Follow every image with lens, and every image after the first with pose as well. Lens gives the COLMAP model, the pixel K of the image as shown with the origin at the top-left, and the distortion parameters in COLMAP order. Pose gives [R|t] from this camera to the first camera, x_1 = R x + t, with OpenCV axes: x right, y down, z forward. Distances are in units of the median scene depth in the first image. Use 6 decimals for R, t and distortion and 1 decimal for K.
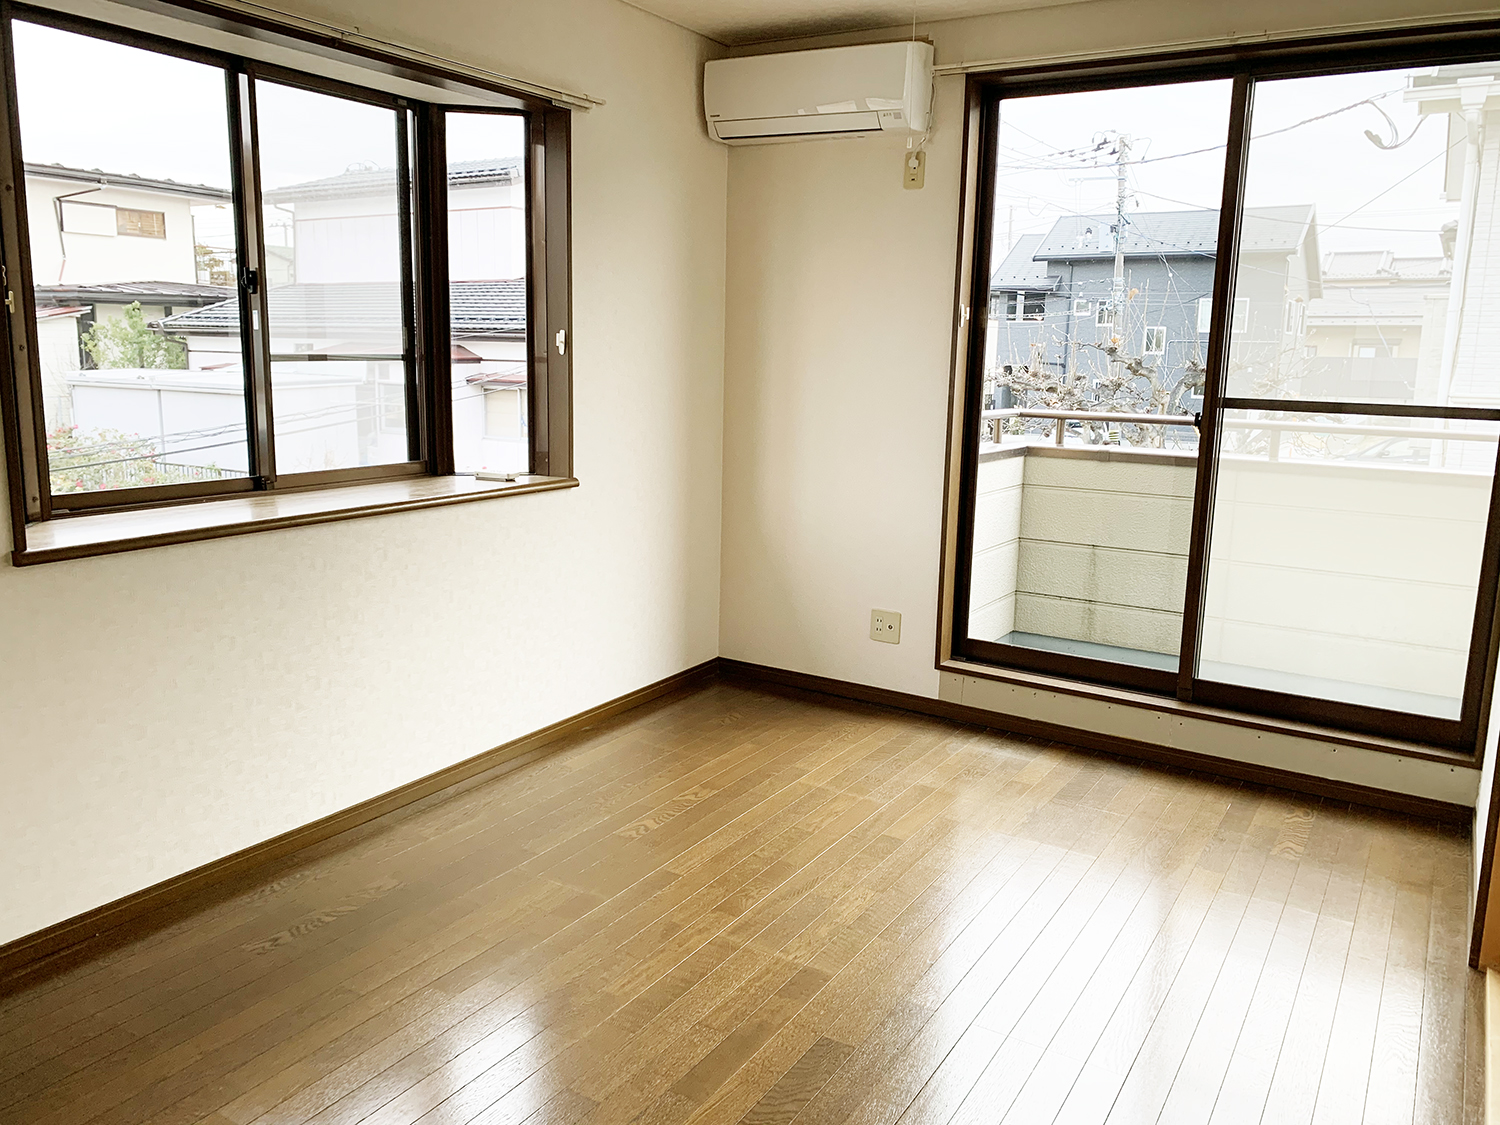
lens RADIAL K [[1150.6, 0, 750.0], [0, 1150.6, 562.5], [0, 0, 1]] dist [-0.000475, -0.000647]
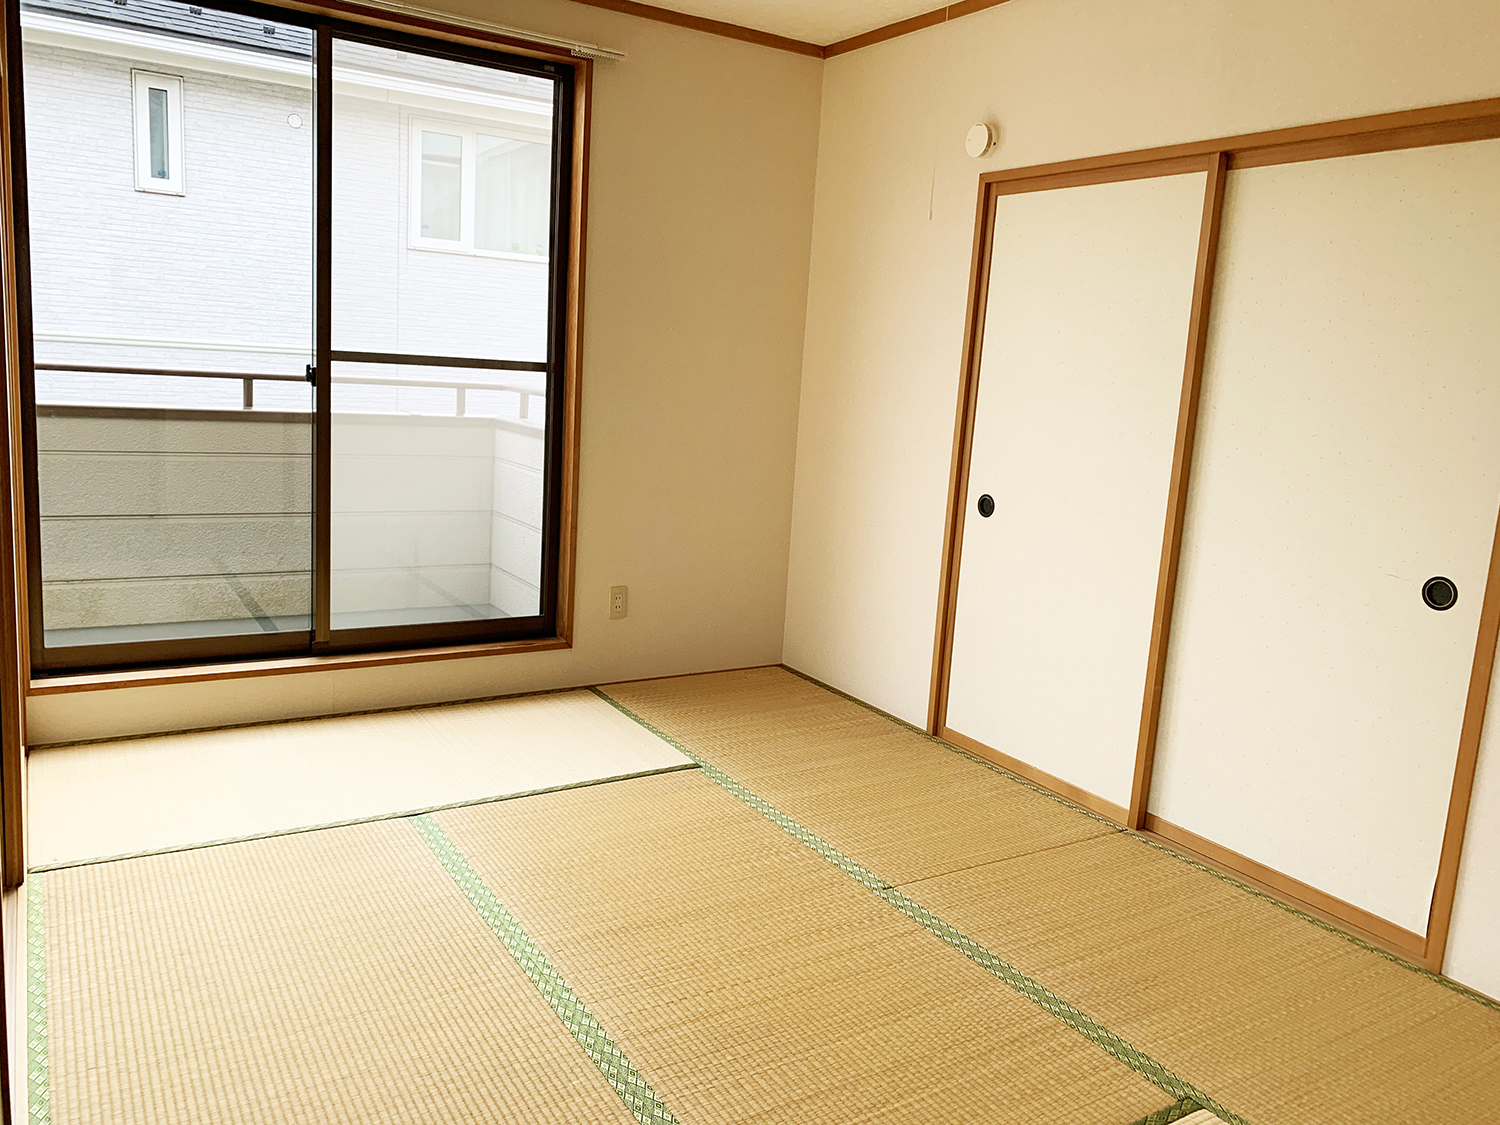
lens RADIAL K [[1150.6, 0, 750.0], [0, 1150.6, 562.5], [0, 0, 1]] dist [-0.000475, -0.000647]
pose [[0.446016, -0.157101, 0.881129, -0.339246], [0.106121, 0.986813, 0.122227, -0.044971], [-0.888711, 0.038992, 0.456806, 0.215762]]
